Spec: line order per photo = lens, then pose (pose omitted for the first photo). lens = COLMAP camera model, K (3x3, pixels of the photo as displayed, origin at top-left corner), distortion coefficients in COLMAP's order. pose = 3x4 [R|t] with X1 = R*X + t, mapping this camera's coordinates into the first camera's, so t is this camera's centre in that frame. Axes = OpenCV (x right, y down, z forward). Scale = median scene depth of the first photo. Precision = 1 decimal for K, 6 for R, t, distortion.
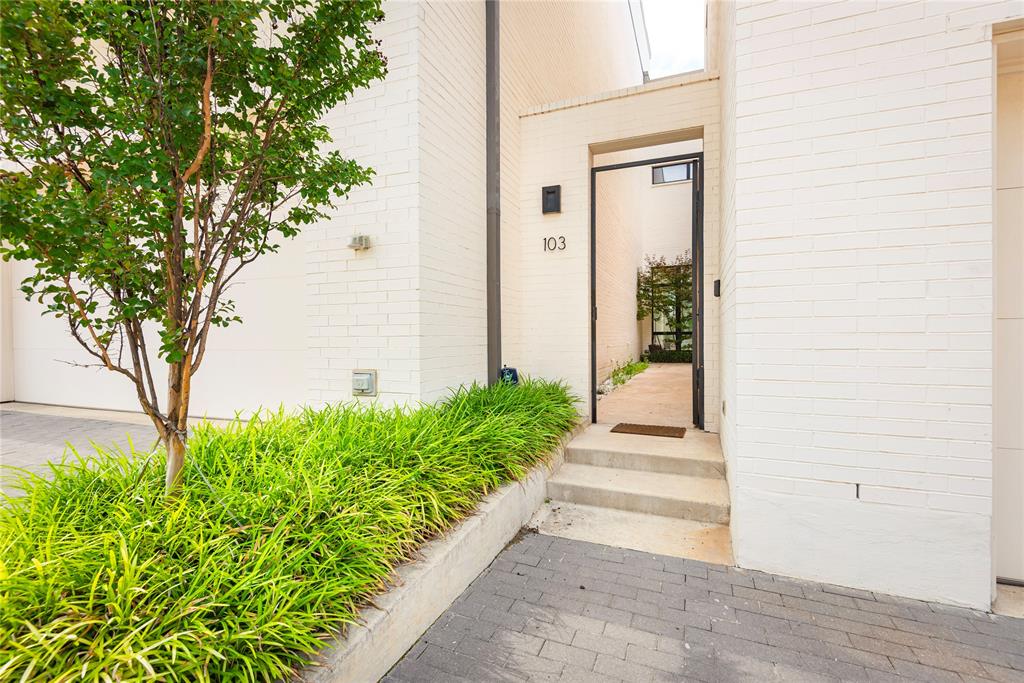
lens RADIAL K [[463.6, 0, 507.6], [0, 463.6, 342.8], [0, 0, 1]] dist [0.013030, -0.004954]
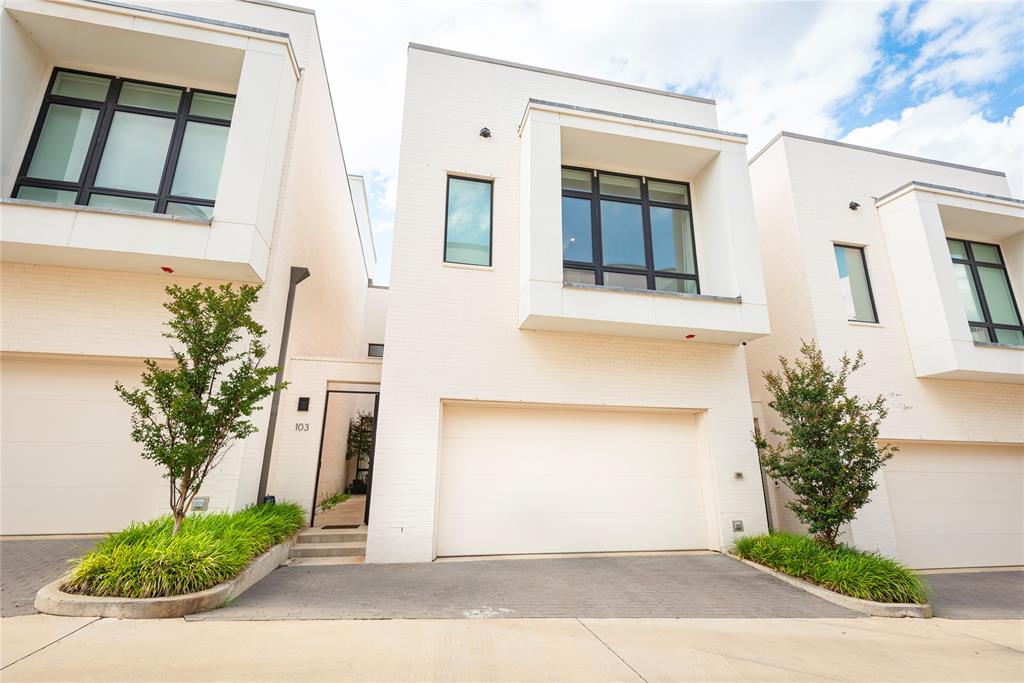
lens RADIAL K [[463.6, 0, 504.9], [0, 463.6, 343.7], [0, 0, 1]] dist [0.013030, -0.004954]
pose [[0.831849, 0.165285, 0.529819, -0.295450], [-0.015602, 0.961212, -0.275368, -0.033048], [-0.554783, 0.220799, 0.802162, -1.152559]]
